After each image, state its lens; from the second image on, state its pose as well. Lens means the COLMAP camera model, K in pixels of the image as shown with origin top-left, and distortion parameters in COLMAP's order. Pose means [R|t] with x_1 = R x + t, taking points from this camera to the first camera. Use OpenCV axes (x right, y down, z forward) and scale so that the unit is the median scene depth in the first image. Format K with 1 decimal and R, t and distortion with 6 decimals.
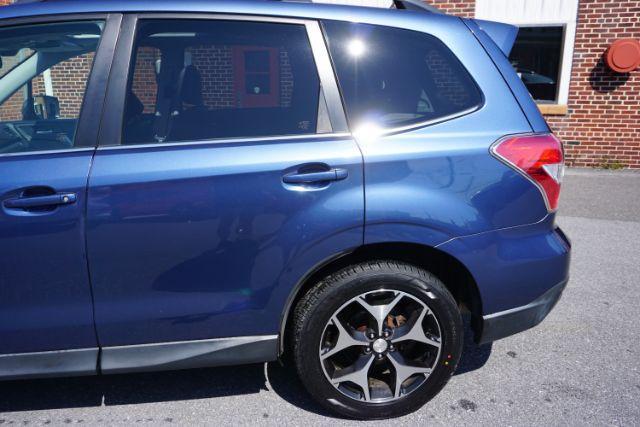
lens RADIAL K [[519.2, 0, 320.0], [0, 519.2, 213.5], [0, 0, 1]] dist [-0.018934, 0.005603]
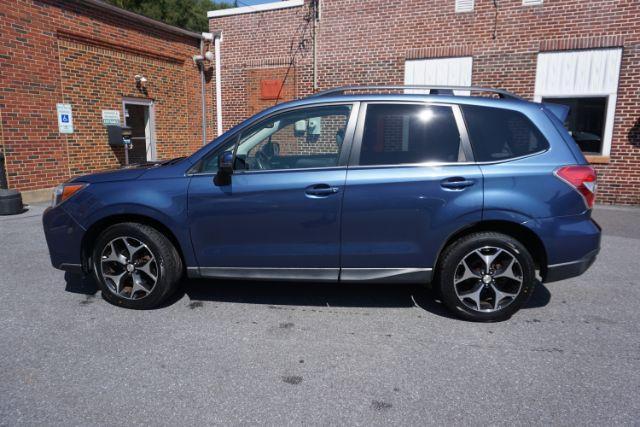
lens RADIAL K [[427.2, 0, 320.0], [0, 427.2, 213.5], [0, 0, 1]] dist [-0.043559, 0.018526]
pose [[0.985117, 0.034885, -0.168307, -0.218519], [-0.046911, 0.996581, -0.068014, 0.153979], [0.165359, 0.074897, 0.983385, -0.572913]]
